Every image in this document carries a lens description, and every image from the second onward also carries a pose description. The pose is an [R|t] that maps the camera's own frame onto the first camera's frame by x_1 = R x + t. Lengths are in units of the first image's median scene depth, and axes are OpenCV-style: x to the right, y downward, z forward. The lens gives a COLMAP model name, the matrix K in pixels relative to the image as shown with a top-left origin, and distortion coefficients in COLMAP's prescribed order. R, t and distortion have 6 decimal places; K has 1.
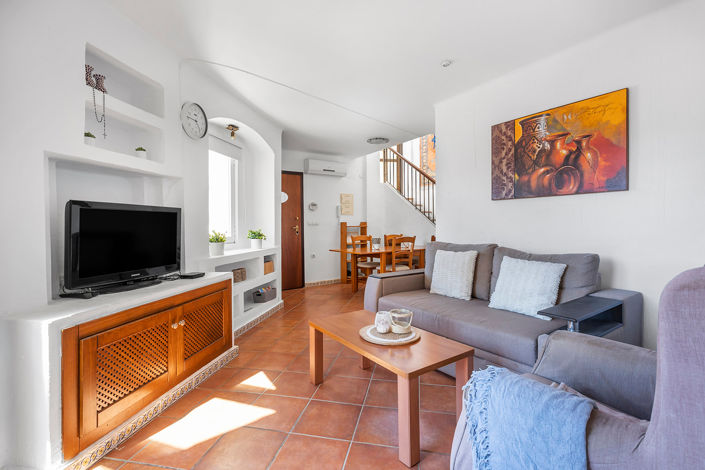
lens RADIAL K [[315.7, 0, 353.2], [0, 315.7, 223.2], [0, 0, 1]] dist [0.001742, 0.000336]
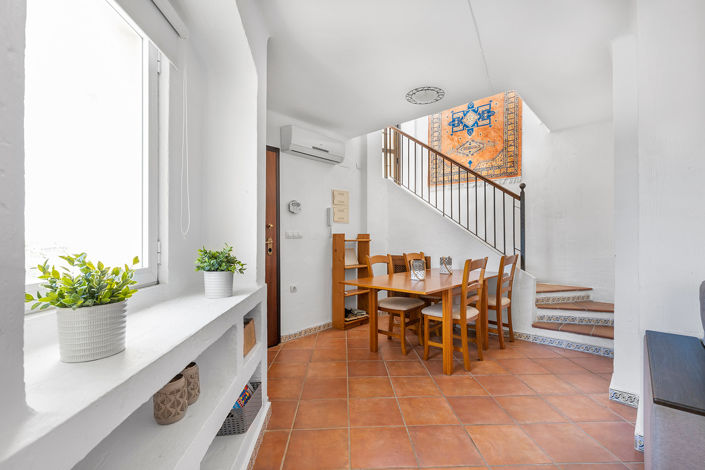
lens RADIAL K [[318.4, 0, 352.5], [0, 318.4, 235.0], [0, 0, 1]] dist [0.002229, 0.000051]
pose [[0.974019, 0.006252, 0.226381, -0.154435], [-0.004538, 0.999957, -0.008088, 0.004615], [-0.226421, 0.006850, 0.974005, 0.378615]]
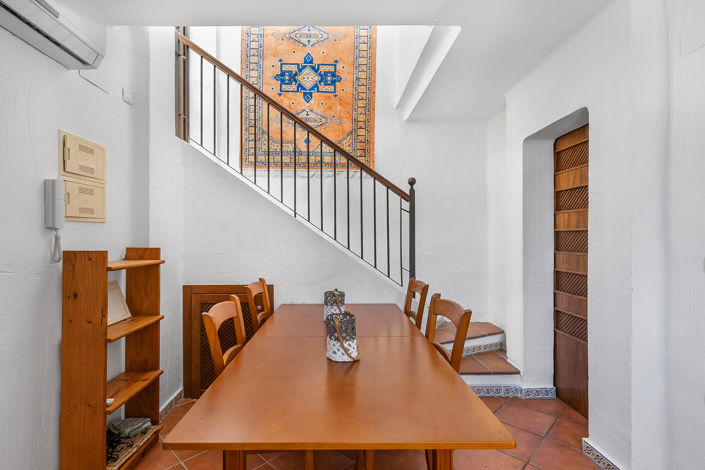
lens RADIAL K [[339.3, 0, 341.5], [0, 339.3, 238.5], [0, 0, 1]] dist [0.001110, 0.000166]
pose [[0.556304, 0.008199, 0.830938, -0.143137], [-0.008612, 0.999955, -0.004101, -0.013920], [-0.830934, -0.004875, 0.556349, 0.714986]]
